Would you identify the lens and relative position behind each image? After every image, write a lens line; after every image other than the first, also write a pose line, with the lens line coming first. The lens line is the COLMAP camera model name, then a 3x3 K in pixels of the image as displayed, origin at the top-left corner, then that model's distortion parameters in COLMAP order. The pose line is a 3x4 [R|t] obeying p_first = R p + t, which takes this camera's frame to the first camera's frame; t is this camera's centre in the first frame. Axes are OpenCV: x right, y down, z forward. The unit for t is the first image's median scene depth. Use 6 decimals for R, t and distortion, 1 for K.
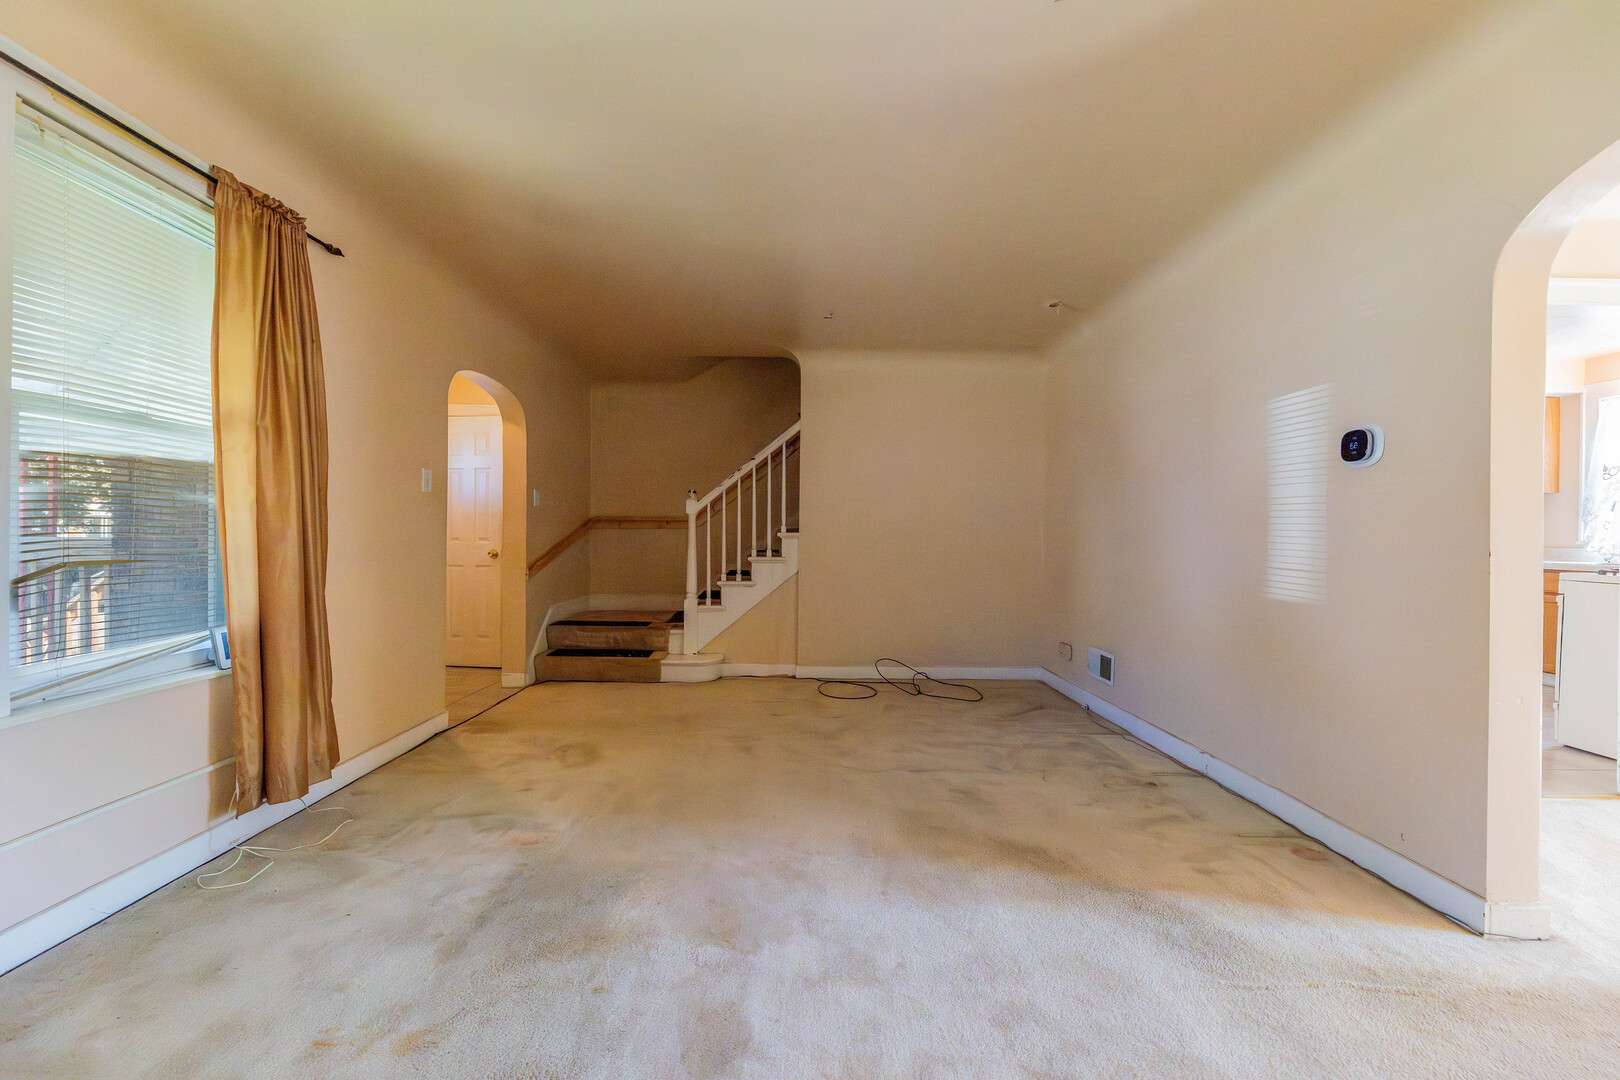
lens RADIAL K [[648.8, 0, 804.7], [0, 648.8, 539.2], [0, 0, 1]] dist [-0.001595, 0.000176]
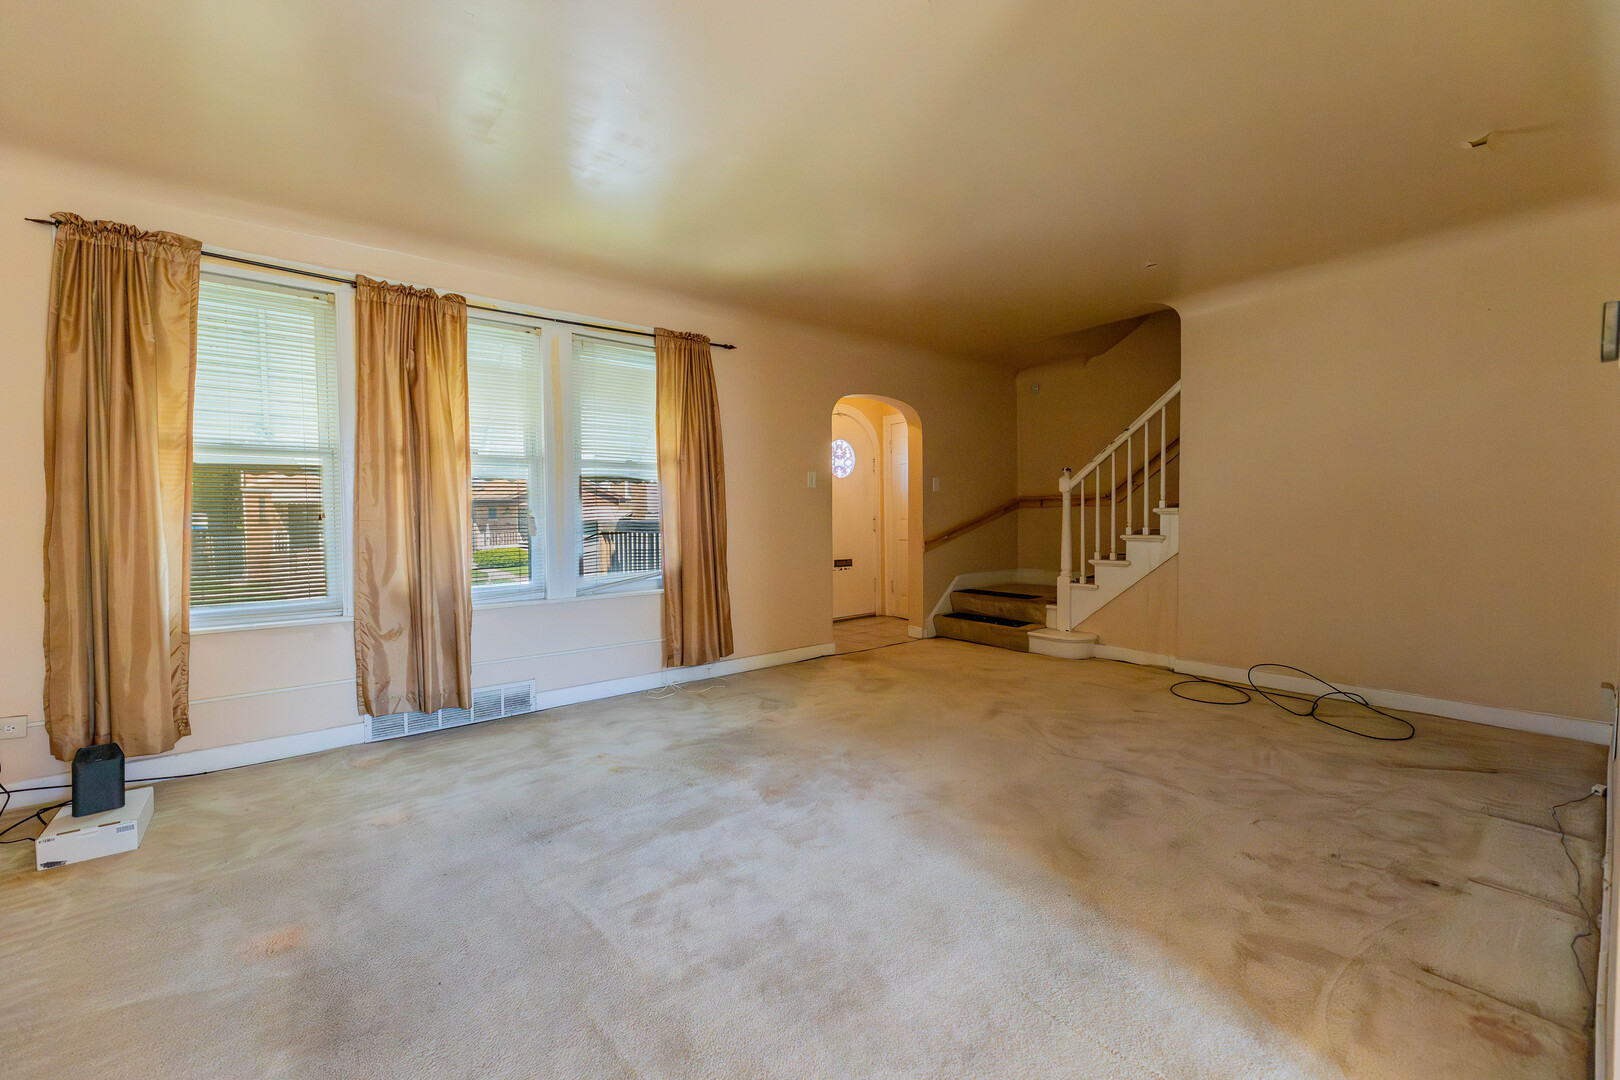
lens RADIAL K [[648.8, 0, 804.7], [0, 648.8, 539.2], [0, 0, 1]] dist [-0.001595, 0.000176]
pose [[0.618387, 0.011986, -0.785783, 0.537696], [0.014299, 0.999547, 0.026500, 0.003206], [0.785744, -0.027623, 0.617935, 0.087778]]
